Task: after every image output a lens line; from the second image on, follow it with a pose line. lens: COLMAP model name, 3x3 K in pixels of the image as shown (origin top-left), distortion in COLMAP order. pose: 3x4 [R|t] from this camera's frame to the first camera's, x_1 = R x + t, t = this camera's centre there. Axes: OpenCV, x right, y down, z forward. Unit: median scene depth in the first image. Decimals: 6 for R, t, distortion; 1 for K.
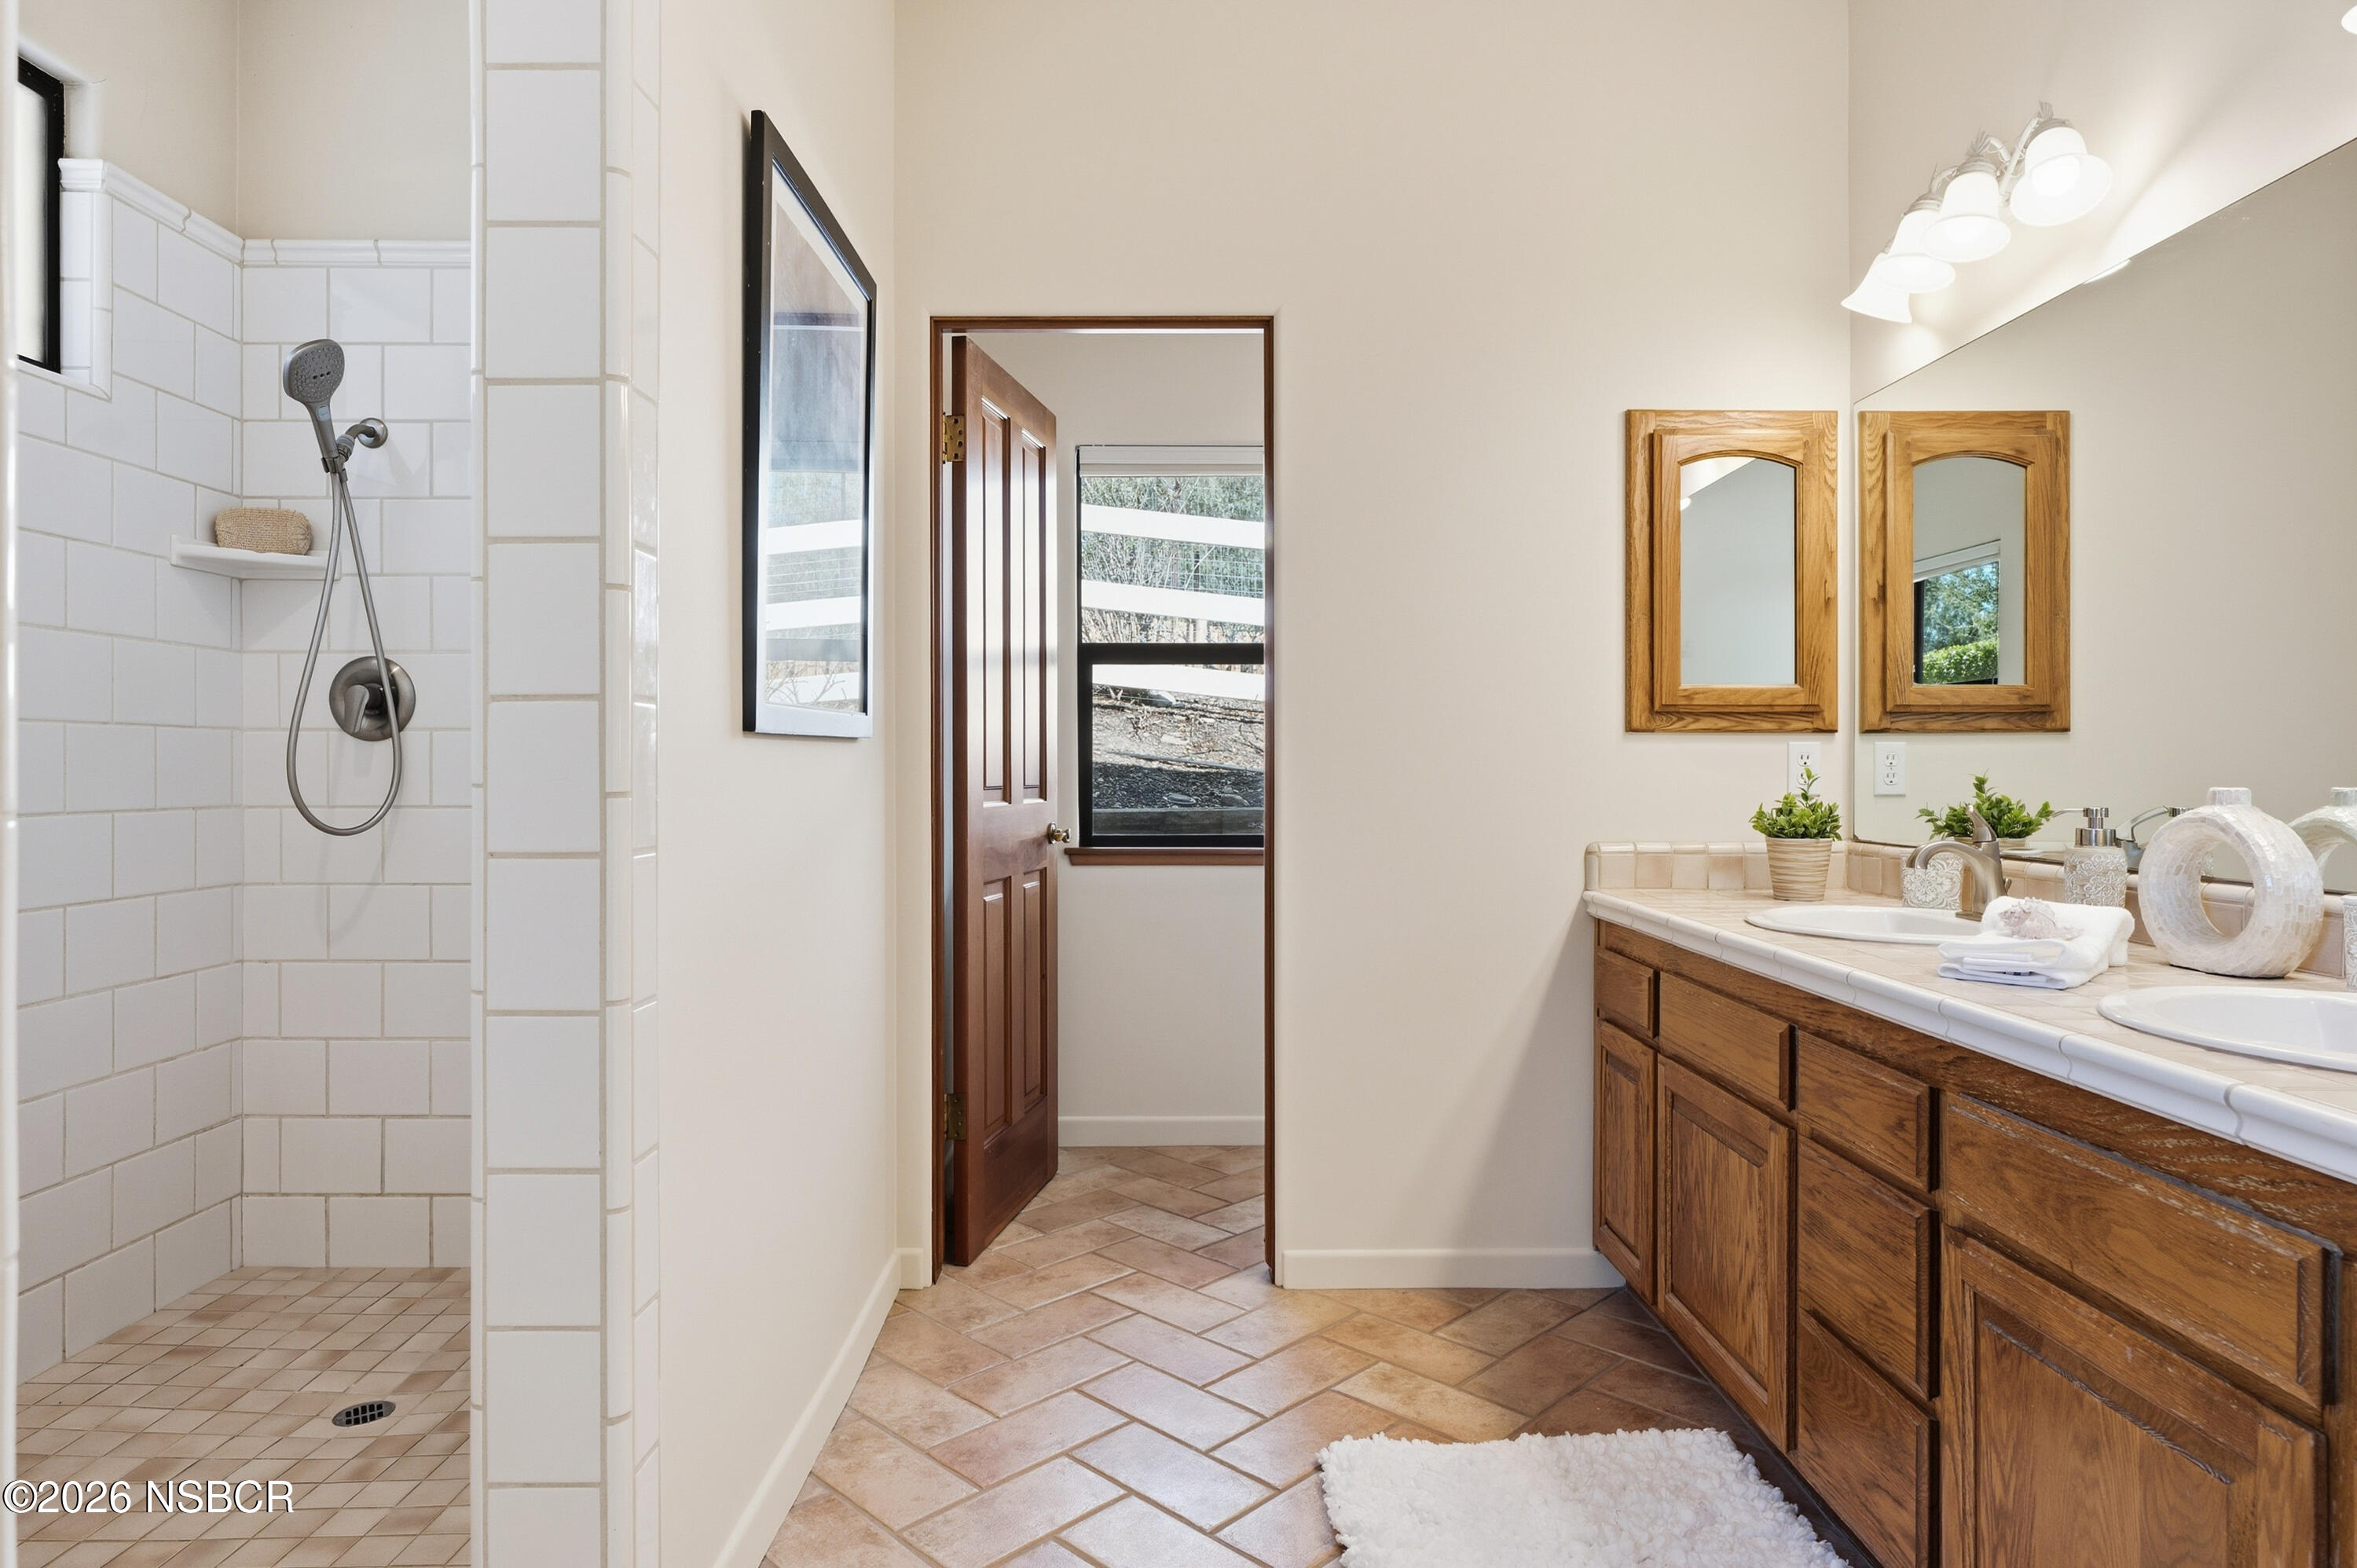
lens RADIAL K [[1367.3, 0, 1175.8], [0, 1367.3, 776.5], [0, 0, 1]] dist [0.005594, 0.000762]
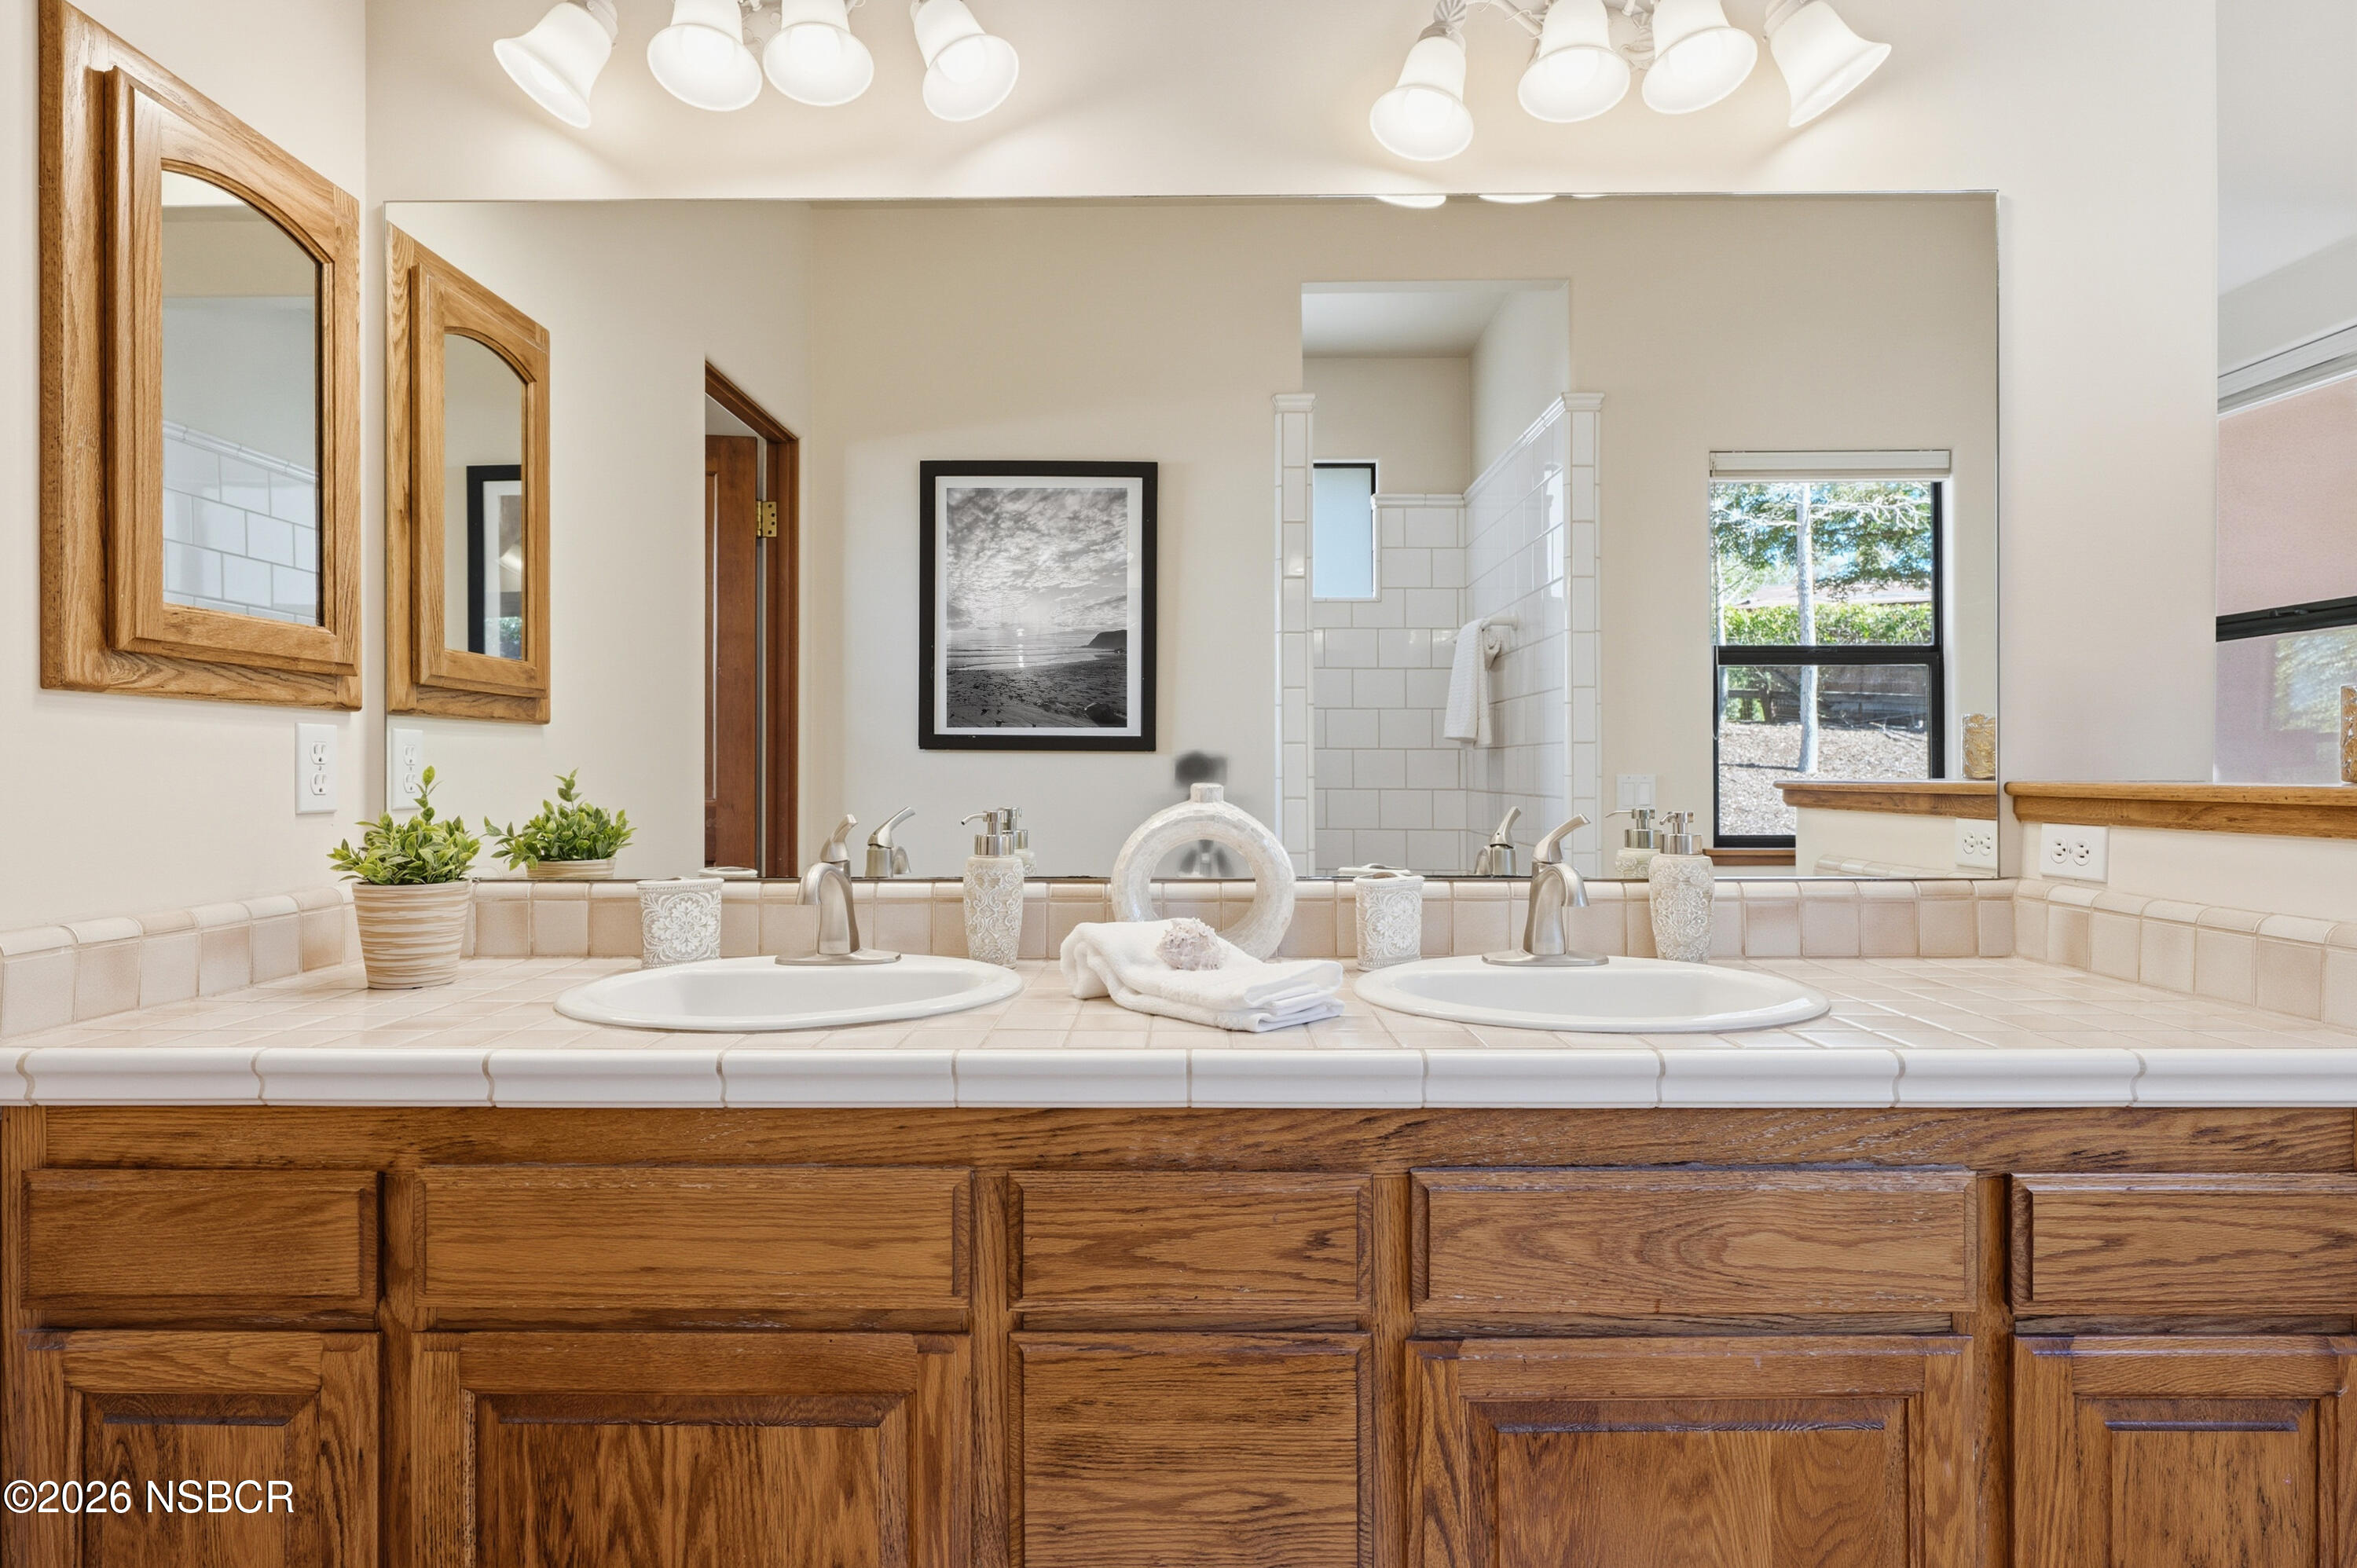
lens RADIAL K [[1260.8, 0, 1174.4], [0, 1260.8, 771.4], [0, 0, 1]] dist [-0.000385, 0.000373]
pose [[0.014368, 0.001175, 0.999896, -0.091853], [0.008233, 0.999965, -0.001293, -0.000466], [-0.999863, 0.008251, 0.014358, 0.621555]]
